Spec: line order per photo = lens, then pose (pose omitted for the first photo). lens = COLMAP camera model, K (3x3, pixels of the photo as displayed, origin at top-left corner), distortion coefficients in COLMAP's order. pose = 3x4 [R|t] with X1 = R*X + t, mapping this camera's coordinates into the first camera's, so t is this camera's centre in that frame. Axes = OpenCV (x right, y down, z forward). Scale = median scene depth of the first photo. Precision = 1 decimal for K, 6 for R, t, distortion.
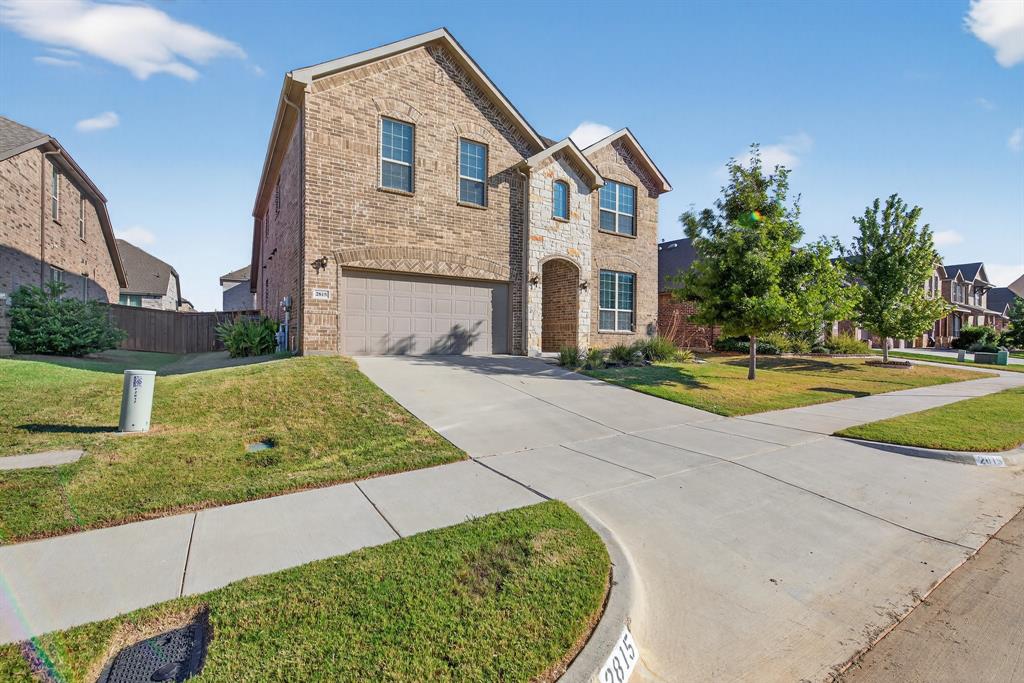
lens RADIAL K [[460.9, 0, 516.4], [0, 460.9, 339.7], [0, 0, 1]] dist [-0.001409, -0.000308]
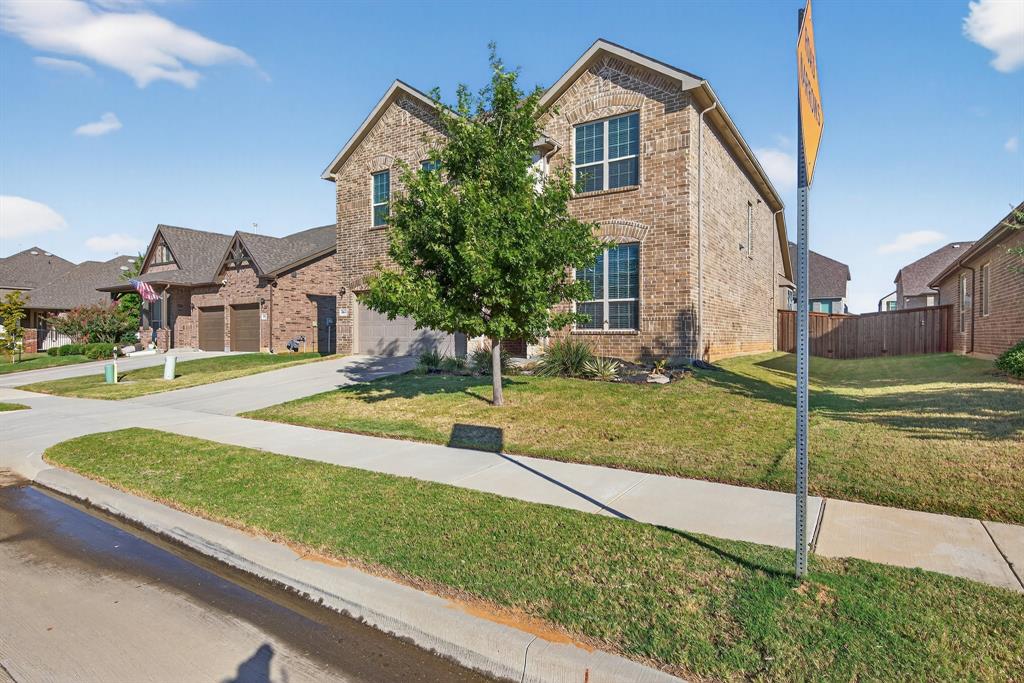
lens RADIAL K [[460.9, 0, 516.4], [0, 460.9, 339.7], [0, 0, 1]] dist [-0.001409, -0.000308]
pose [[0.455170, -0.007672, -0.890371, 0.783889], [0.002276, 0.999970, -0.007453, 0.000394], [0.890401, 0.001366, 0.455174, 0.561637]]
